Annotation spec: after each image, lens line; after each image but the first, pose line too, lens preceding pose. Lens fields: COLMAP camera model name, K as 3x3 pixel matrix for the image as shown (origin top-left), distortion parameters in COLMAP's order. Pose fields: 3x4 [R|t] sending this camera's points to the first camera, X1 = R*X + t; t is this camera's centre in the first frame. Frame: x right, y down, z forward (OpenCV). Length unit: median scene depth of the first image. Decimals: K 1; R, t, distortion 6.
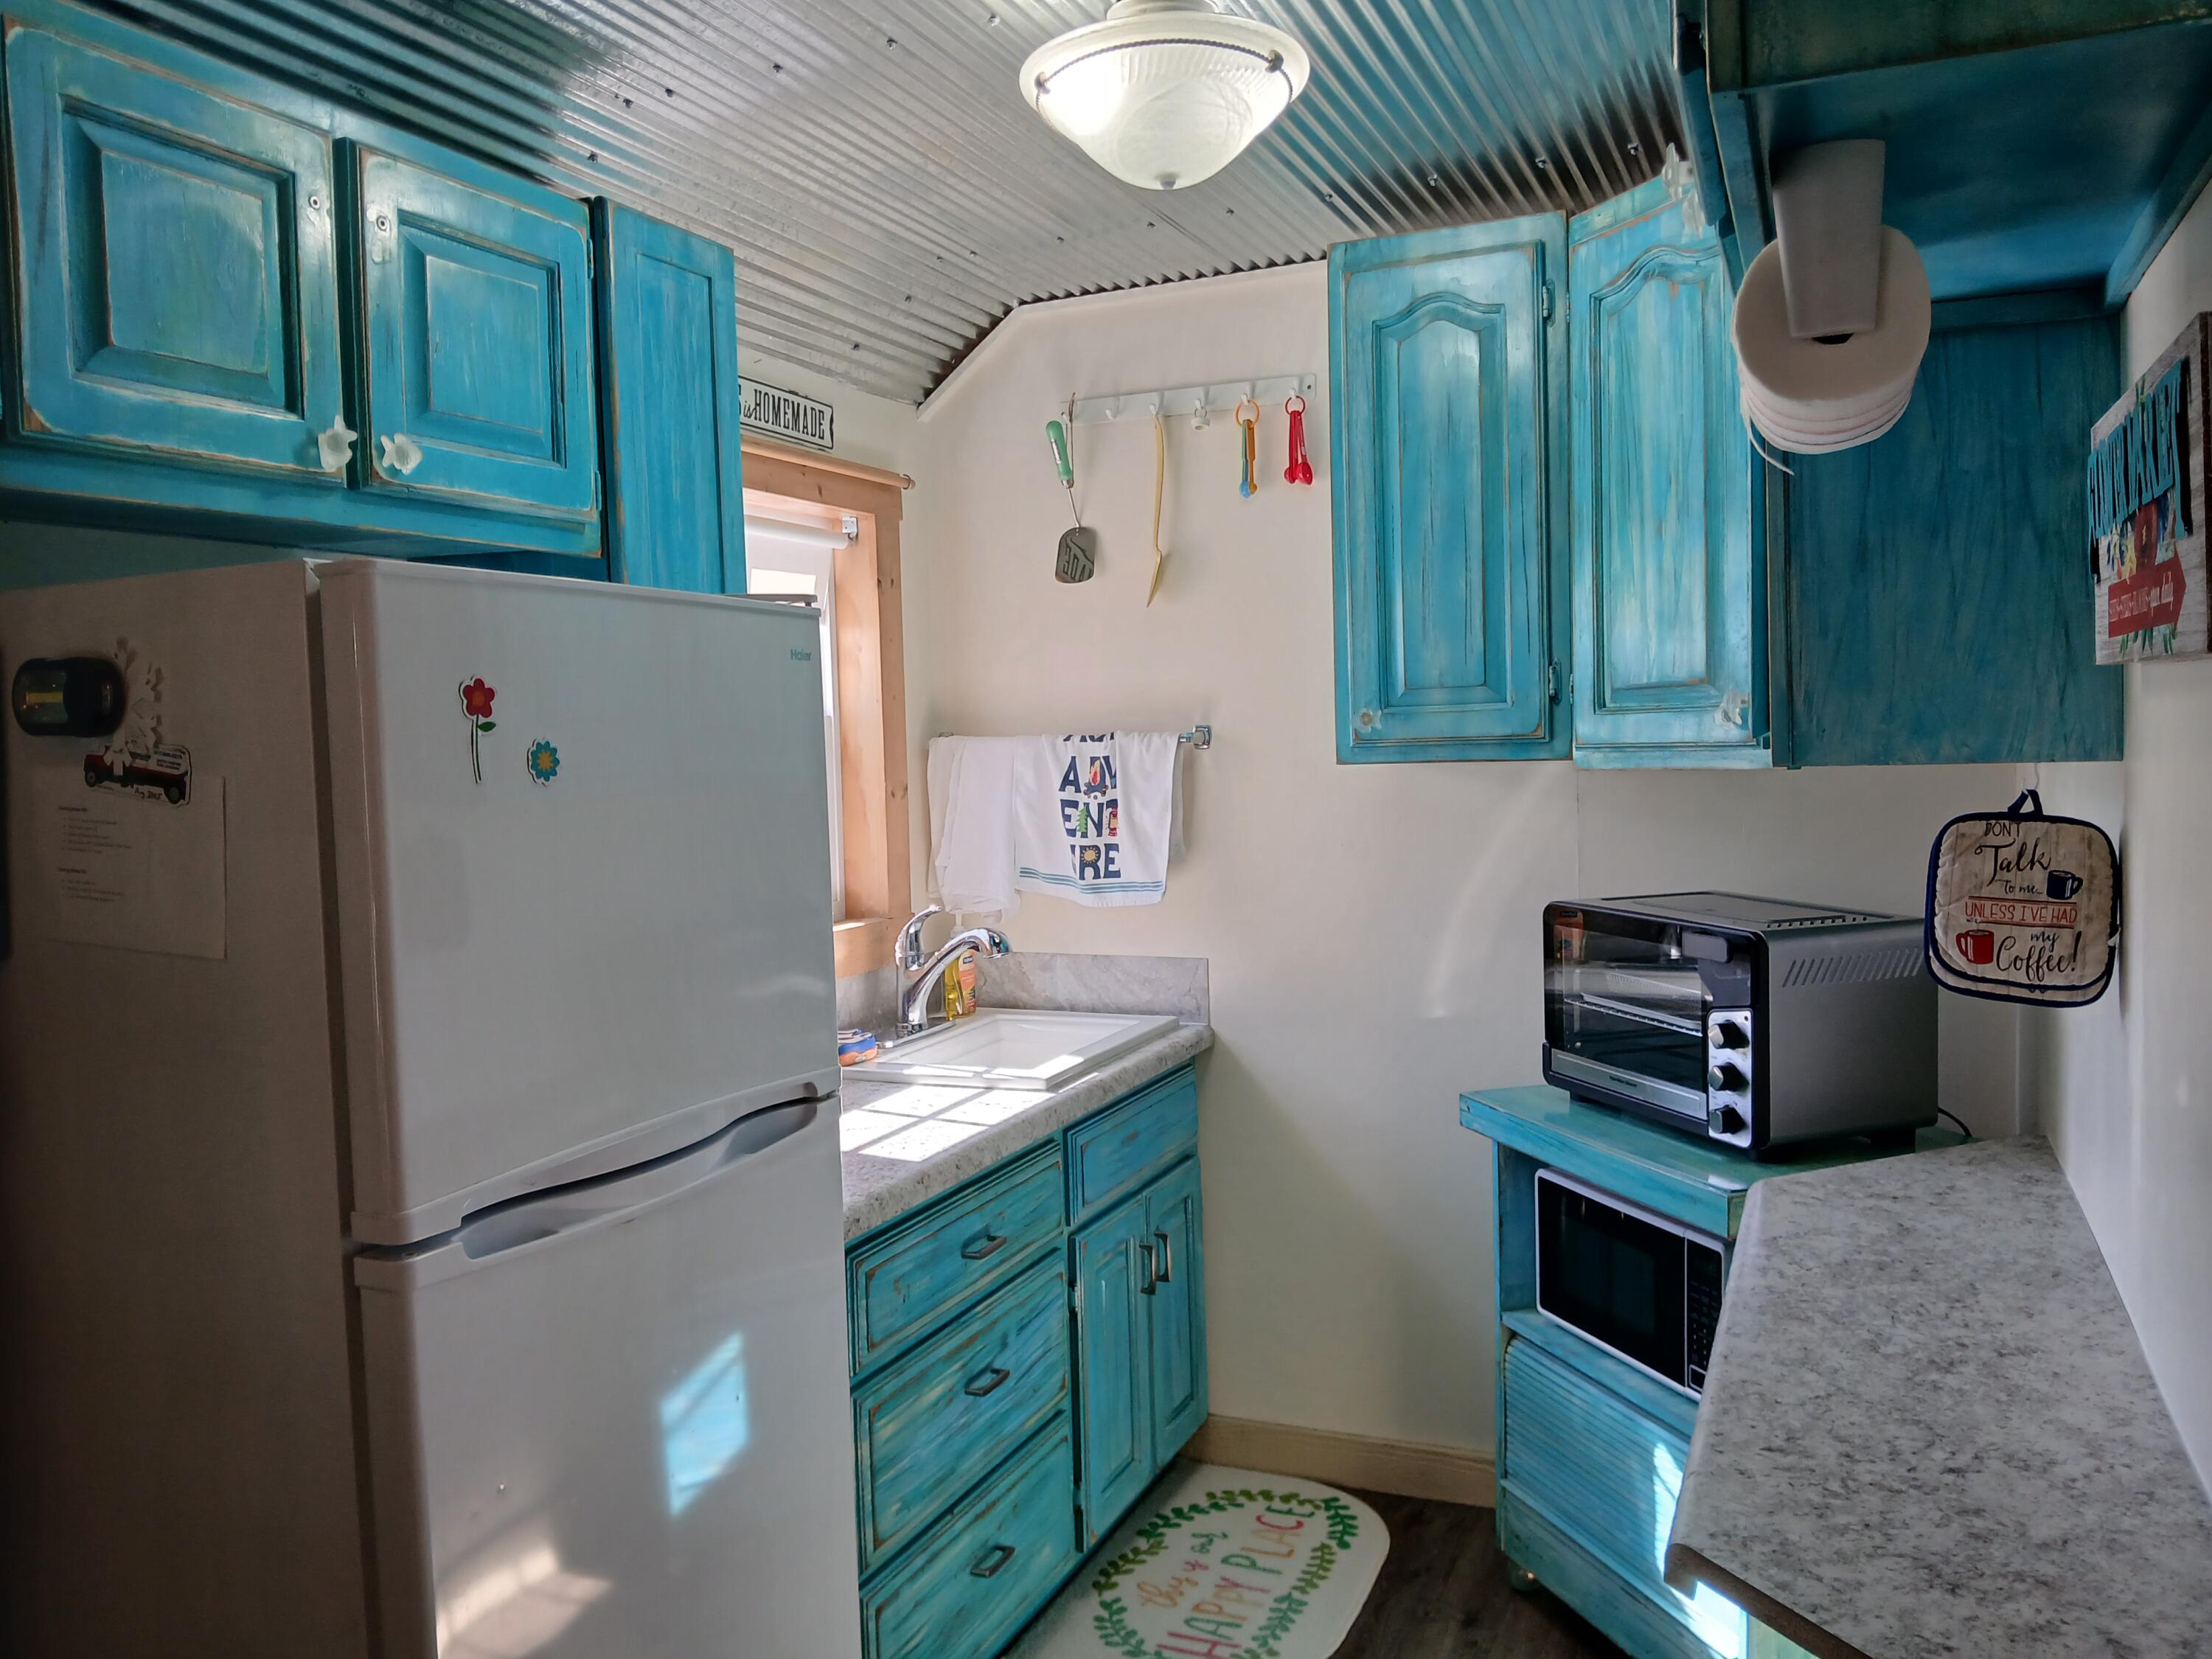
lens RADIAL K [[1708.3, 0, 1097.8], [0, 1708.3, 819.7], [0, 0, 1]] dist [0.124252, -0.241884]
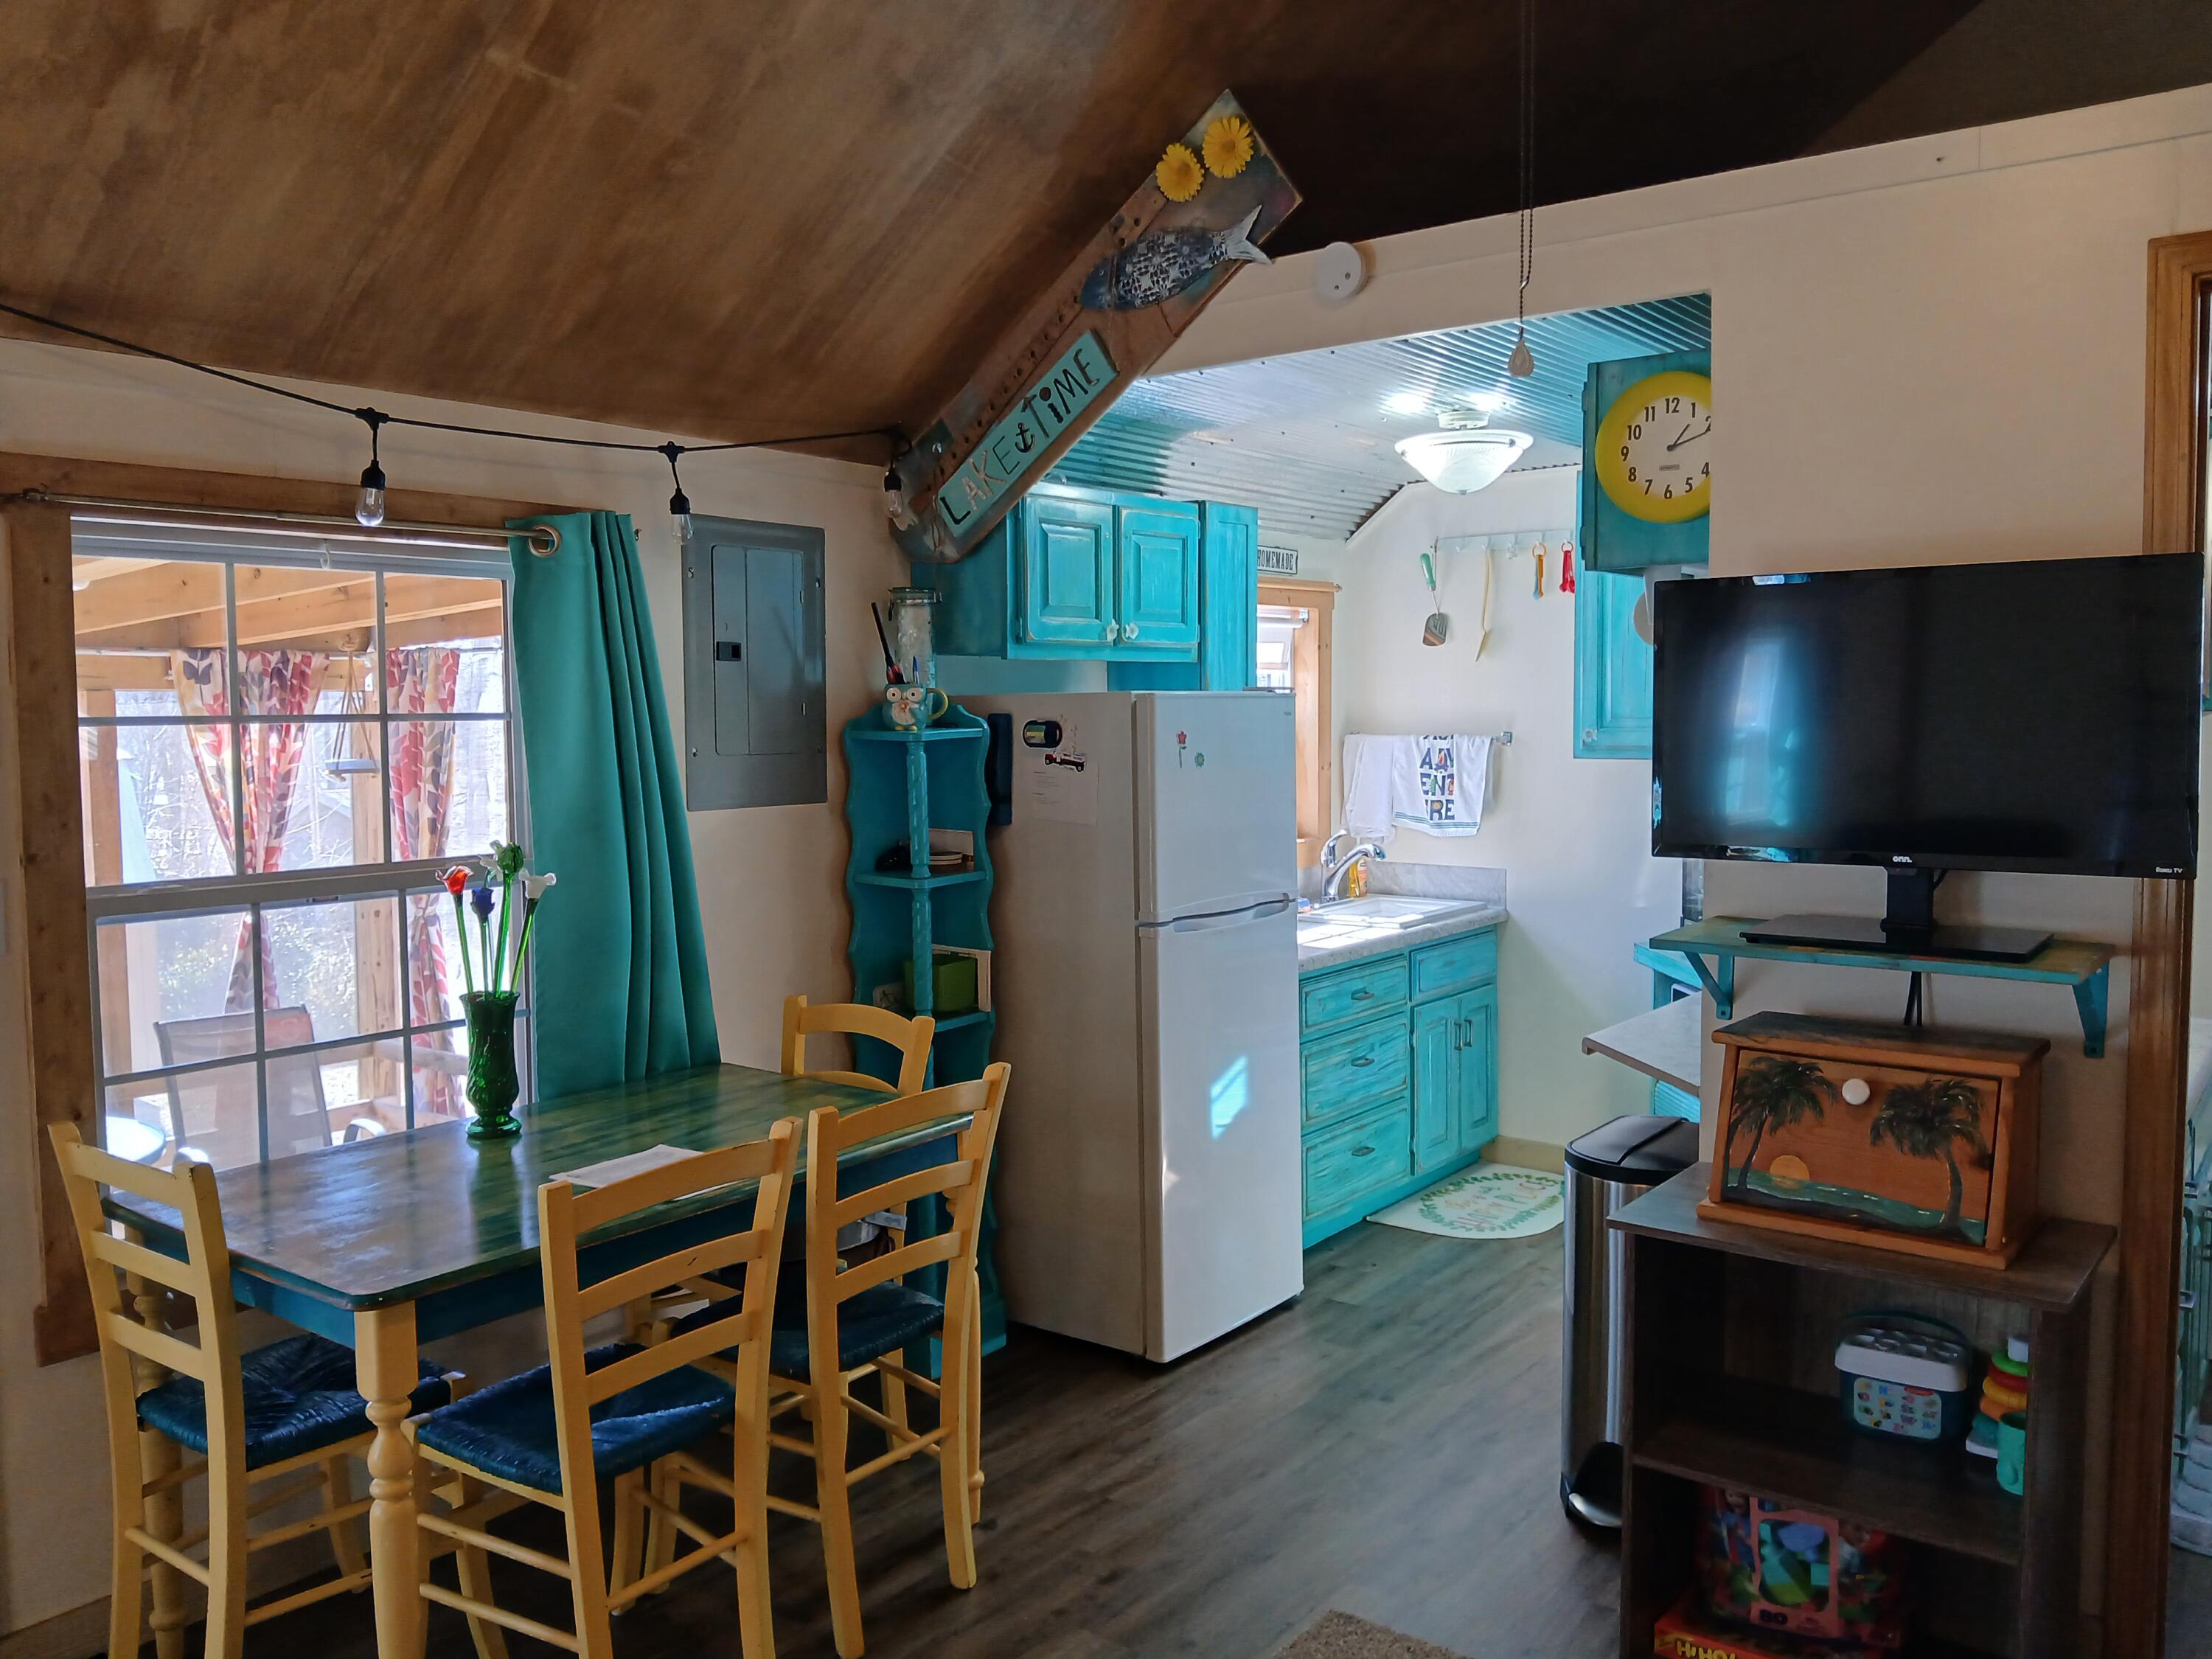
lens RADIAL K [[1724.3, 0, 1101.9], [0, 1724.3, 822.5], [0, 0, 1]] dist [0.118538, -0.252038]
pose [[0.970400, 0.034525, -0.239022, 0.092201], [-0.028119, 0.999150, 0.030158, -0.005935], [0.239860, -0.022545, 0.970546, -0.832240]]
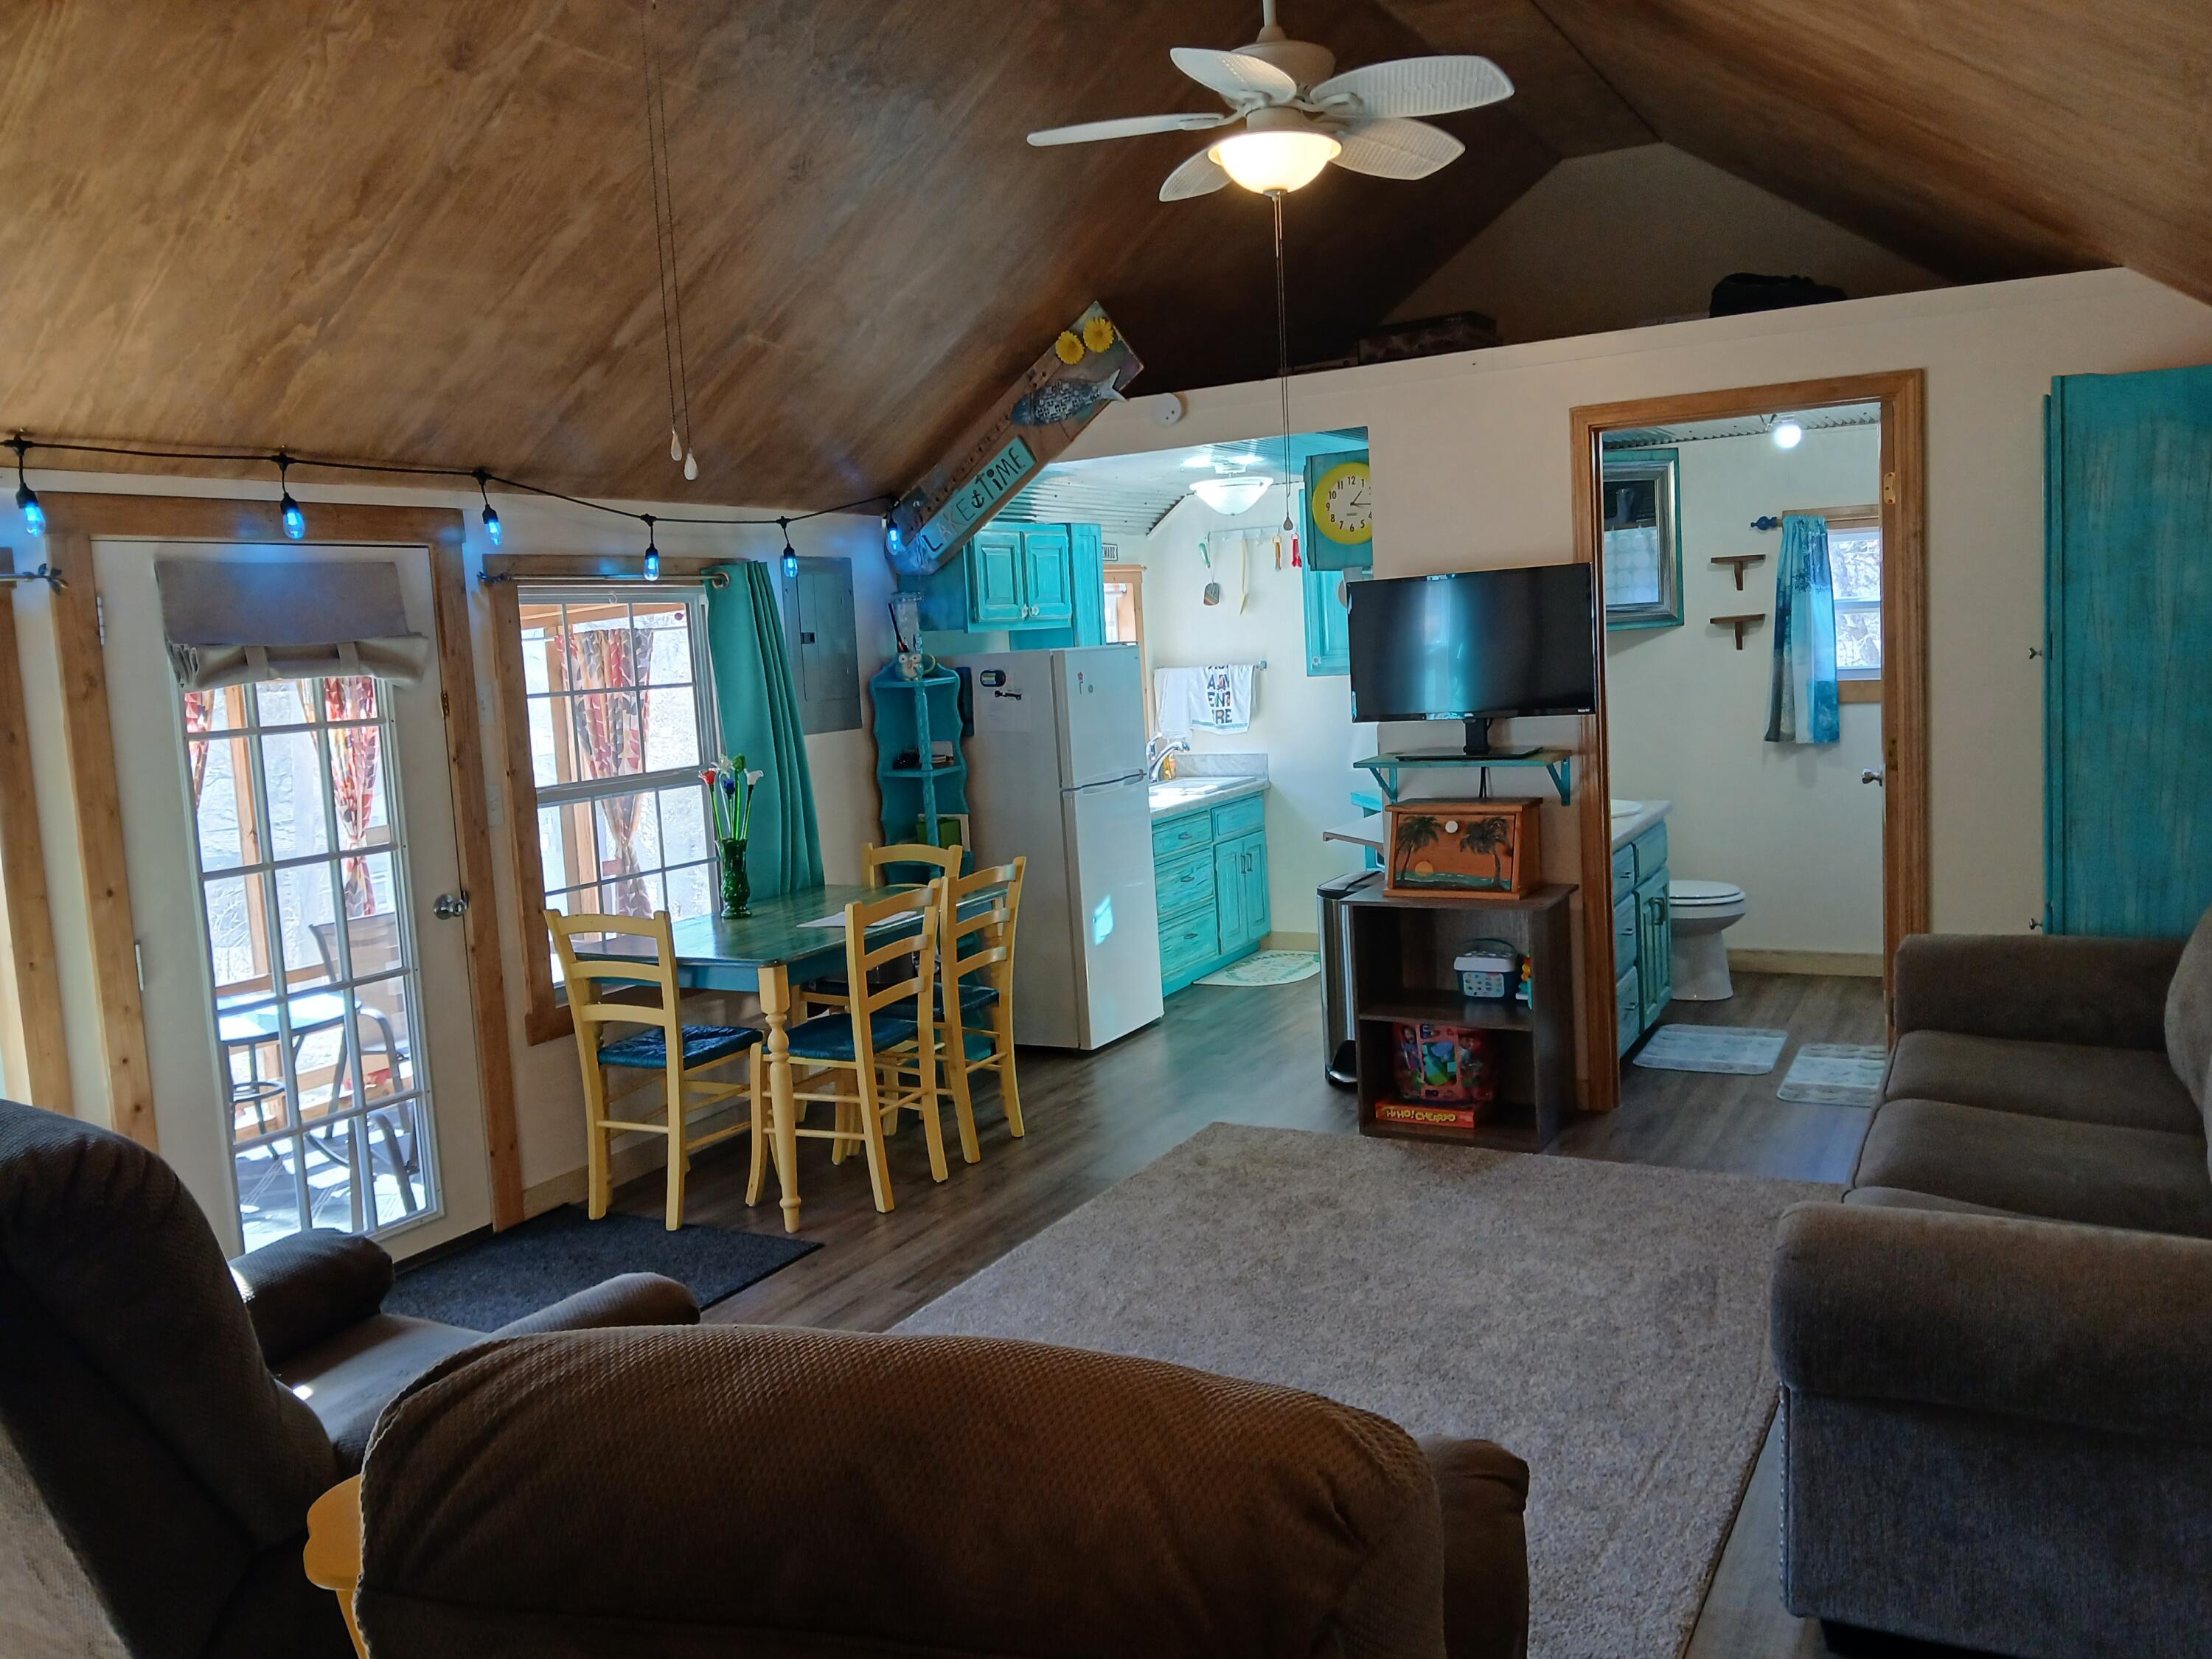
lens RADIAL K [[1708.3, 0, 1097.8], [0, 1708.3, 819.7], [0, 0, 1]] dist [0.124252, -0.241884]
pose [[0.995267, -0.022424, -0.094559, 0.056368], [0.028544, 0.997550, 0.063871, 0.011124], [0.092895, -0.066268, 0.993468, -1.691185]]
